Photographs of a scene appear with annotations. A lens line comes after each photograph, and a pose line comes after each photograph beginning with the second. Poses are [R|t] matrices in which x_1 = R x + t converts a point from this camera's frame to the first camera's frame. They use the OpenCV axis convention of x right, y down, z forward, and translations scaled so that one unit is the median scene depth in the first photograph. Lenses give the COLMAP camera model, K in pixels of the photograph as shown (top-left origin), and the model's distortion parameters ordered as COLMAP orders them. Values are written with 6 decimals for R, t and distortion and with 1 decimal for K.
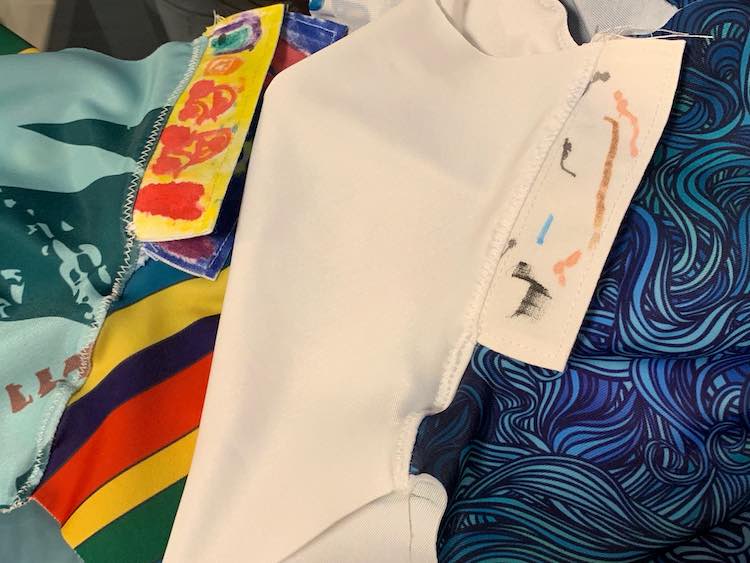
lens RADIAL K [[1134.2, 0, 376.0], [0, 1134.2, 281.8], [0, 0, 1]] dist [0.140165, 0.000000]
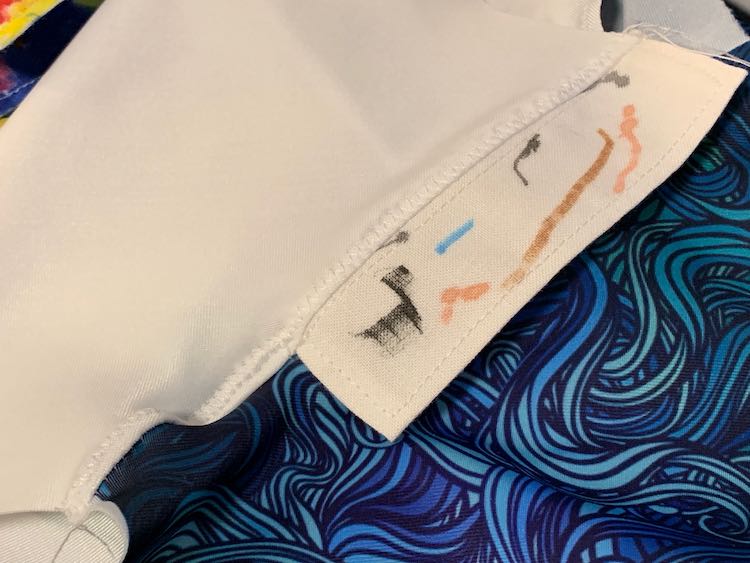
lens RADIAL K [[1134.2, 0, 373.3], [0, 1134.2, 280.7], [0, 0, 1]] dist [0.140165, 0.000000]
pose [[0.917758, 0.396681, 0.019088, 0.103092], [-0.395013, 0.916755, -0.059380, 0.036647], [-0.041054, 0.046956, 0.998053, 0.339084]]
